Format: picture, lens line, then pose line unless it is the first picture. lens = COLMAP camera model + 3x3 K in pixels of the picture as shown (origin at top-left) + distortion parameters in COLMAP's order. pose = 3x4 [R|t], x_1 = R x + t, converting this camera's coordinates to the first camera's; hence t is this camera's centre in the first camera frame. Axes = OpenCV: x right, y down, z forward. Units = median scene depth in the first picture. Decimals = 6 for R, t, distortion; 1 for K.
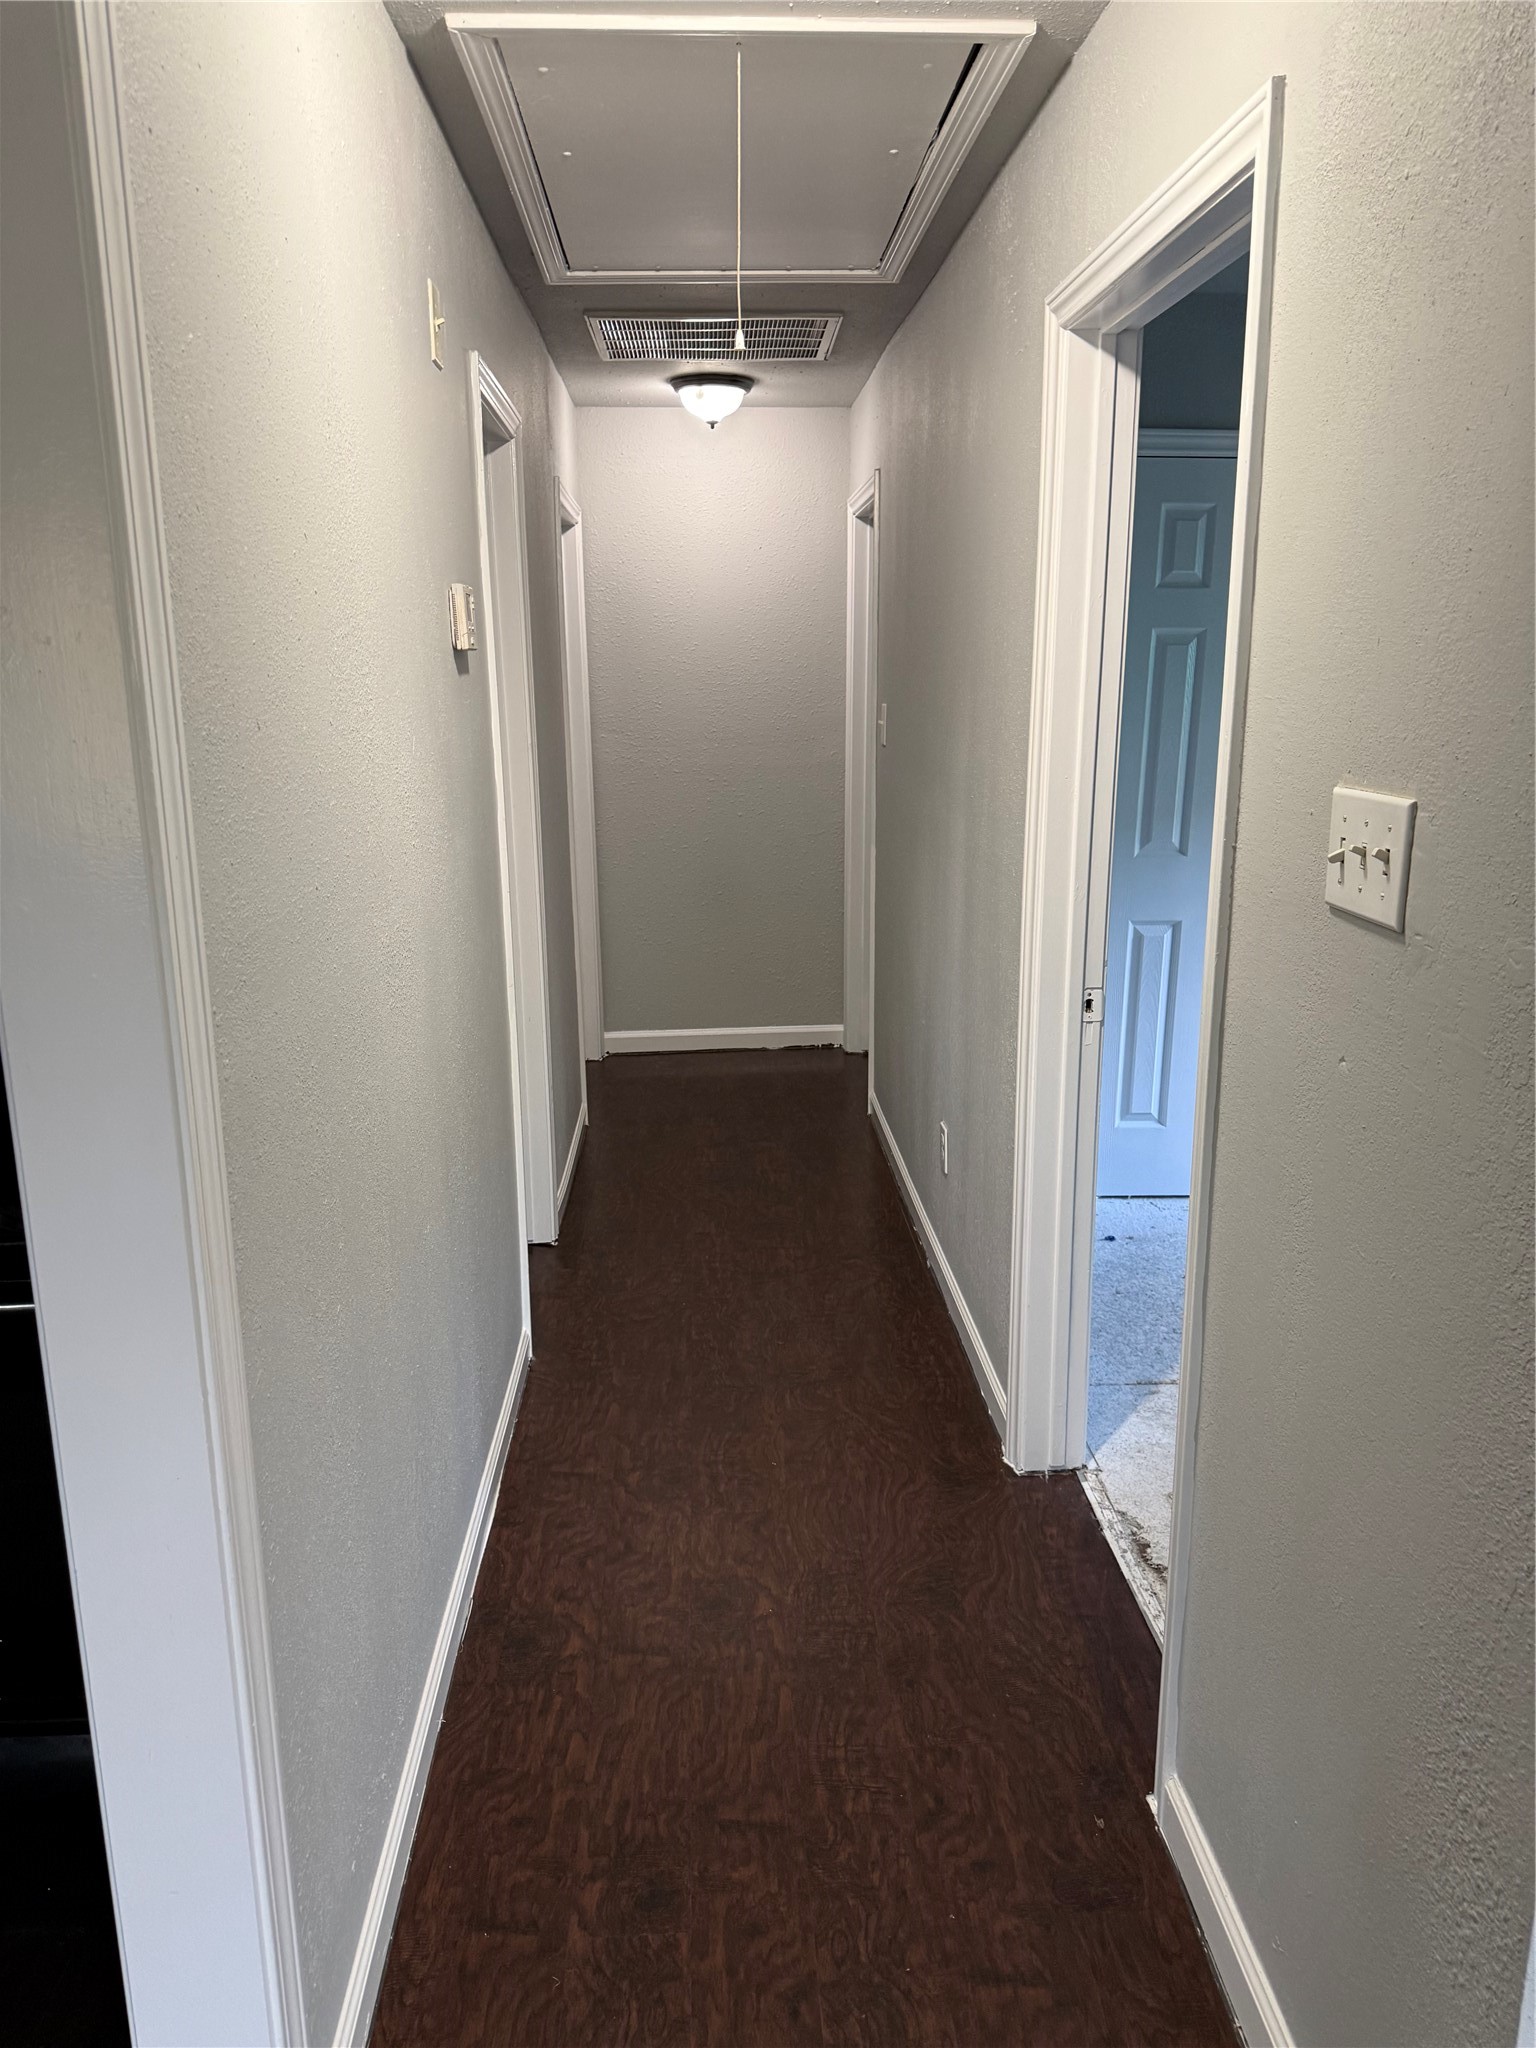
lens RADIAL K [[1440.0, 0, 768.0], [0, 1440.0, 1024.0], [0, 0, 1]] dist [0.094564, -0.056260]
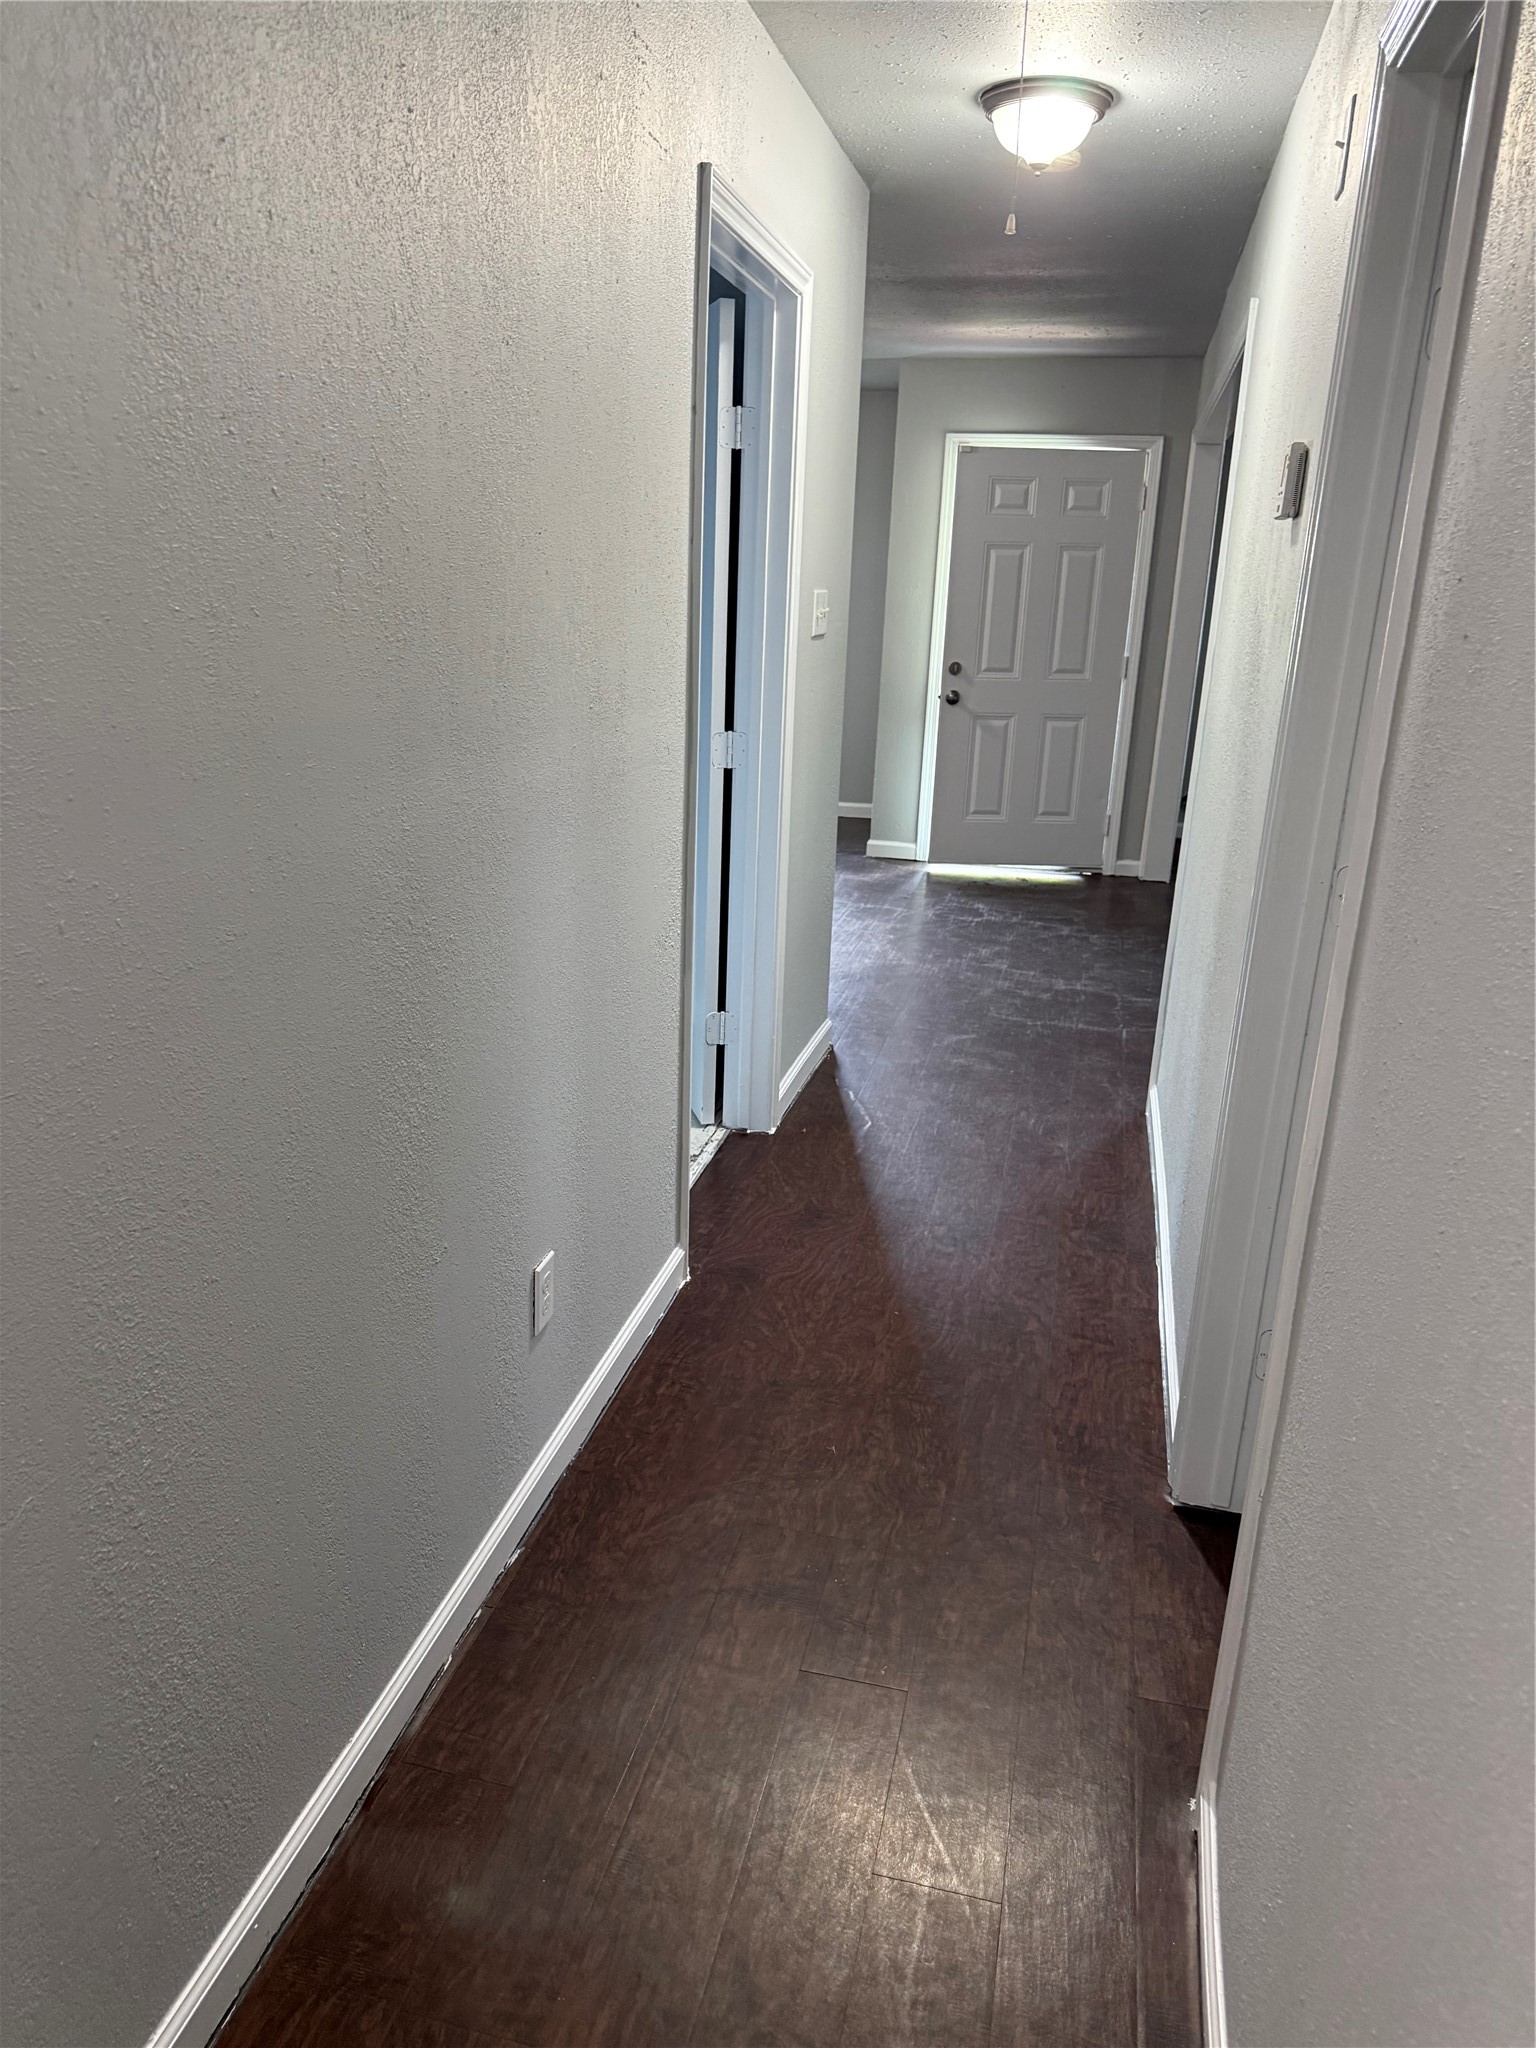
lens RADIAL K [[1440.0, 0, 768.0], [0, 1440.0, 1024.0], [0, 0, 1]] dist [0.094564, -0.056260]
pose [[-0.962175, -0.098353, 0.254060, -0.139444], [0.042521, 0.866916, 0.496638, -0.371202], [-0.269095, 0.488655, -0.829942, 1.644790]]
